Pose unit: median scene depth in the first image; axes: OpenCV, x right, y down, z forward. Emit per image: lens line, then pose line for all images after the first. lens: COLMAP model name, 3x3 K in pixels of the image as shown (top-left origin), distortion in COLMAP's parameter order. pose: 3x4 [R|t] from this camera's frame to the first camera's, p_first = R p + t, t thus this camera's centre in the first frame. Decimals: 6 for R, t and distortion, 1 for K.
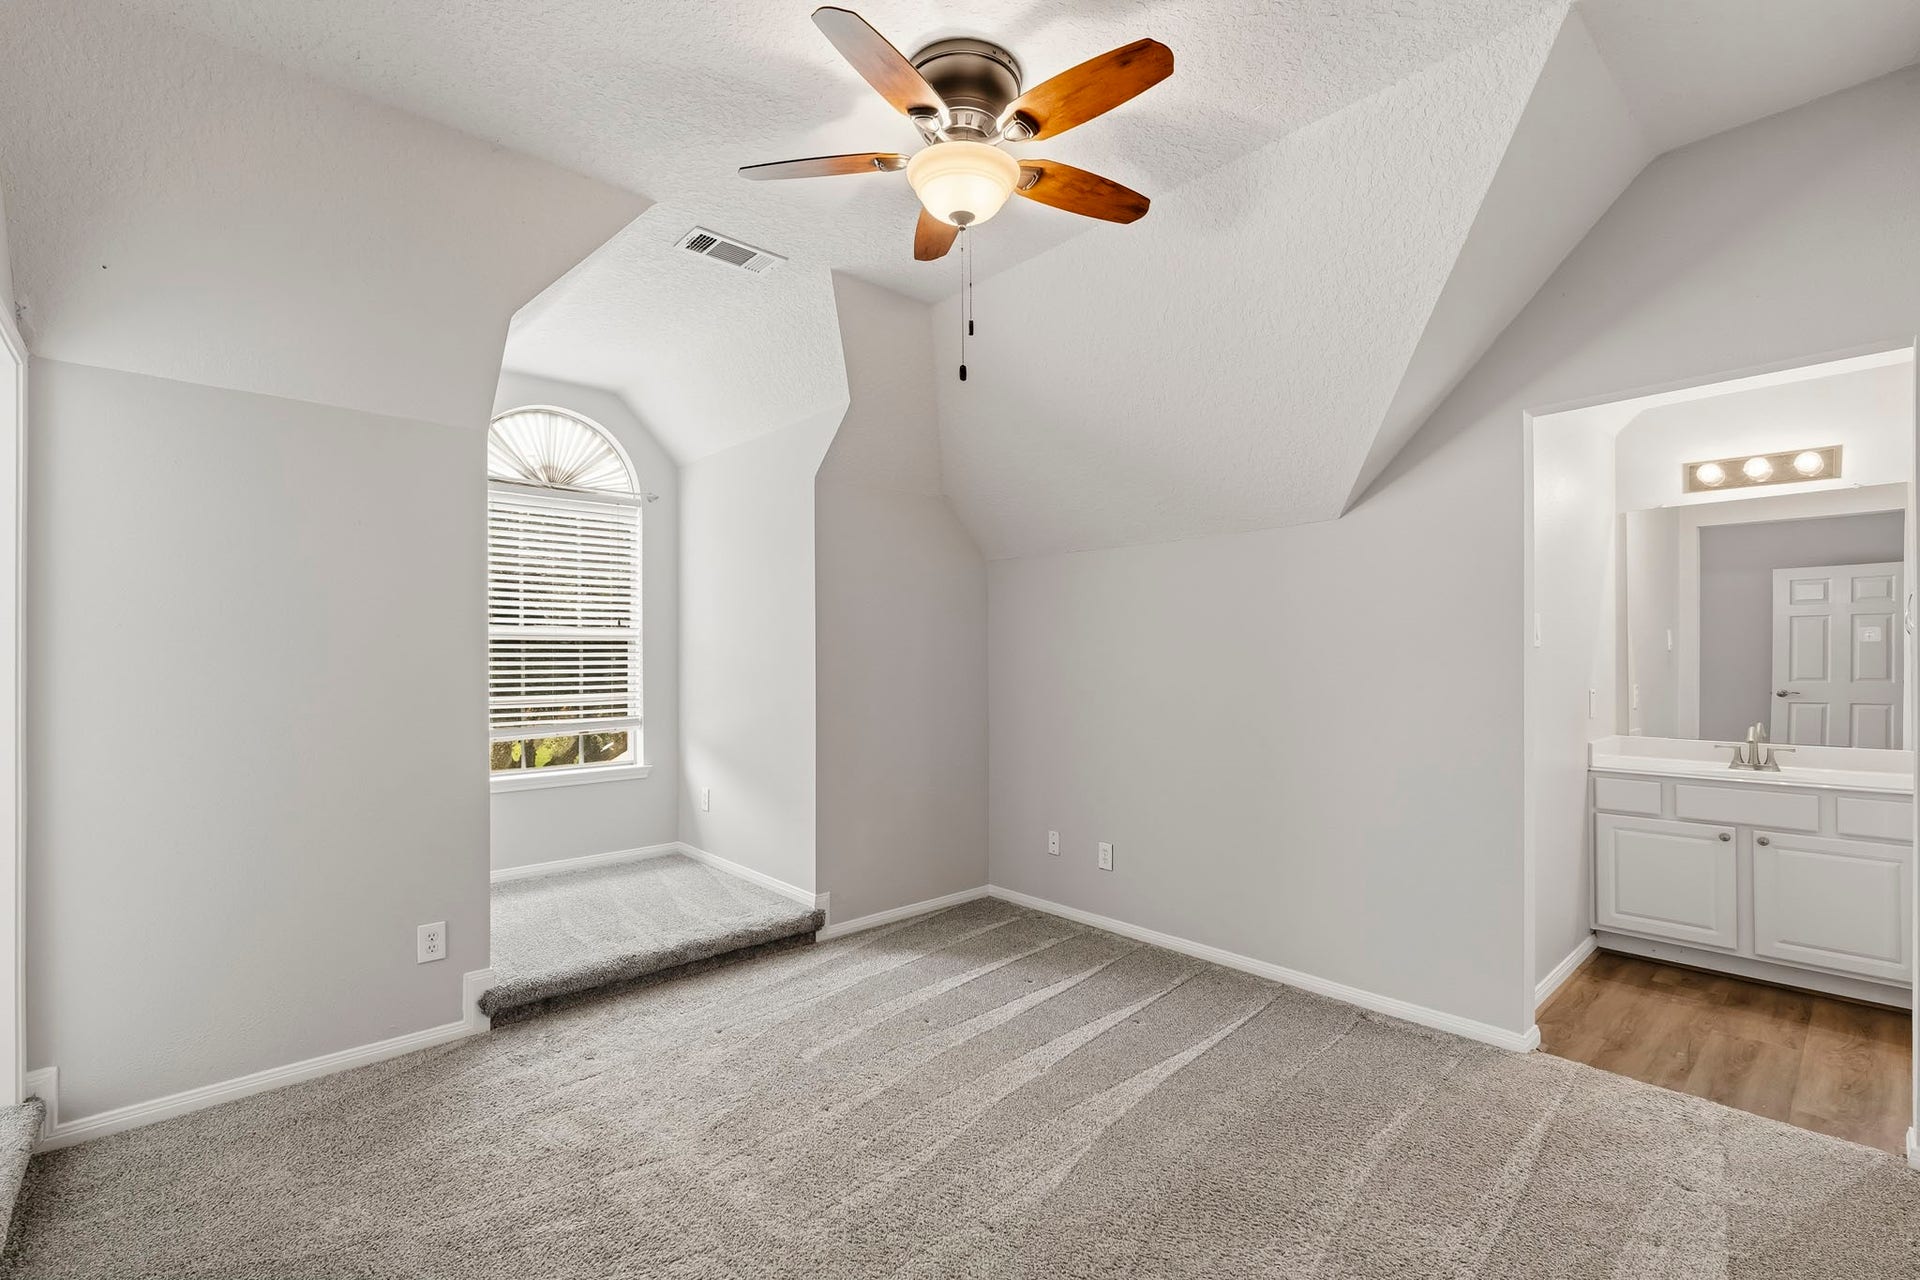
lens RADIAL K [[864.4, 0, 960.0], [0, 864.4, 640.0], [0, 0, 1]] dist [0.000785, 0.000185]
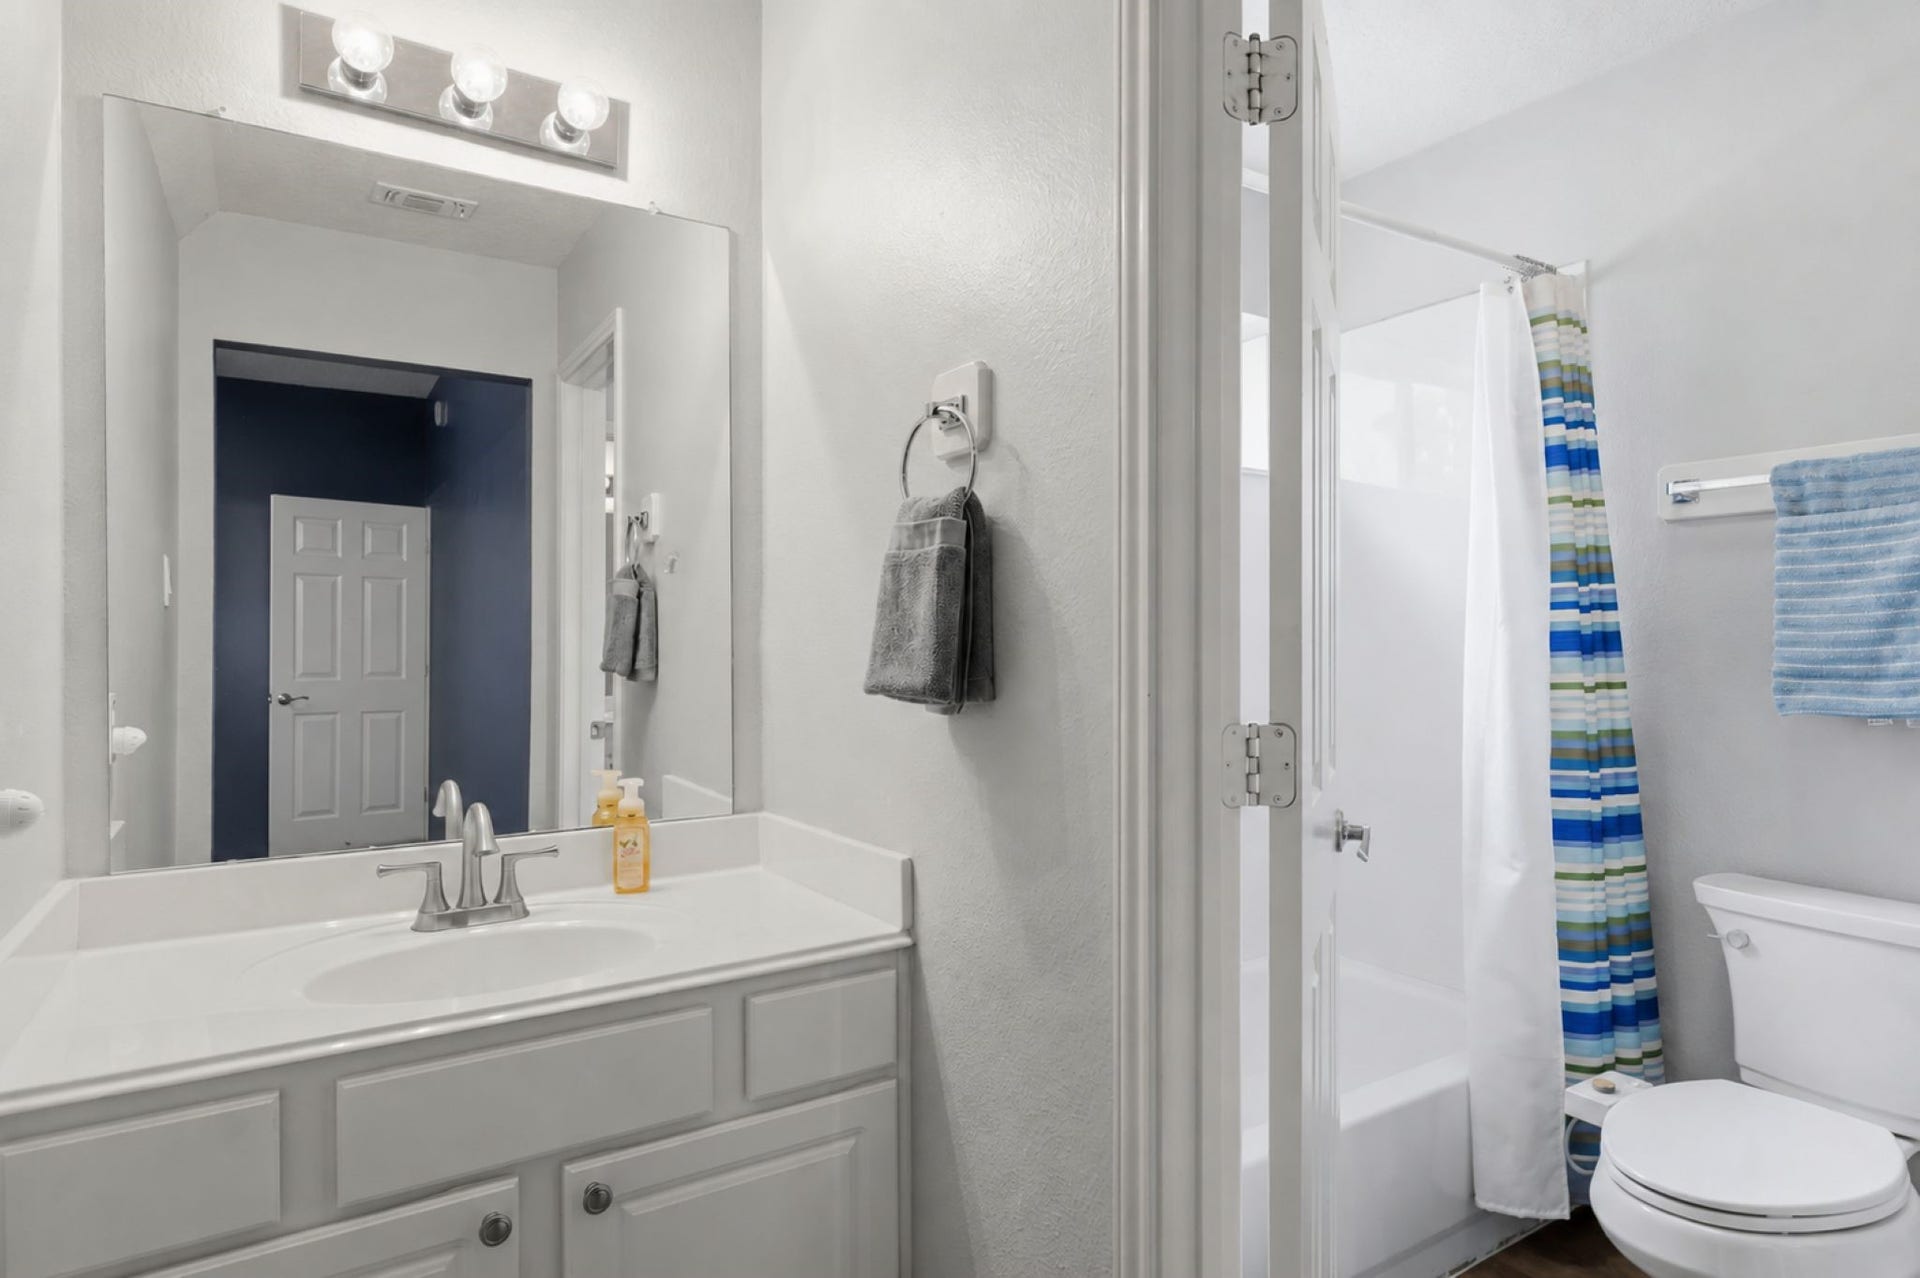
lens RADIAL K [[1025.2, 0, 960.0], [0, 1025.2, 639.0], [0, 0, 1]] dist [-0.000310, -0.000170]
pose [[0.154075, 0.008203, 0.988025, 0.289928], [-0.007846, 0.999944, -0.007078, 0.019140], [-0.988028, -0.006662, 0.154131, 0.401385]]
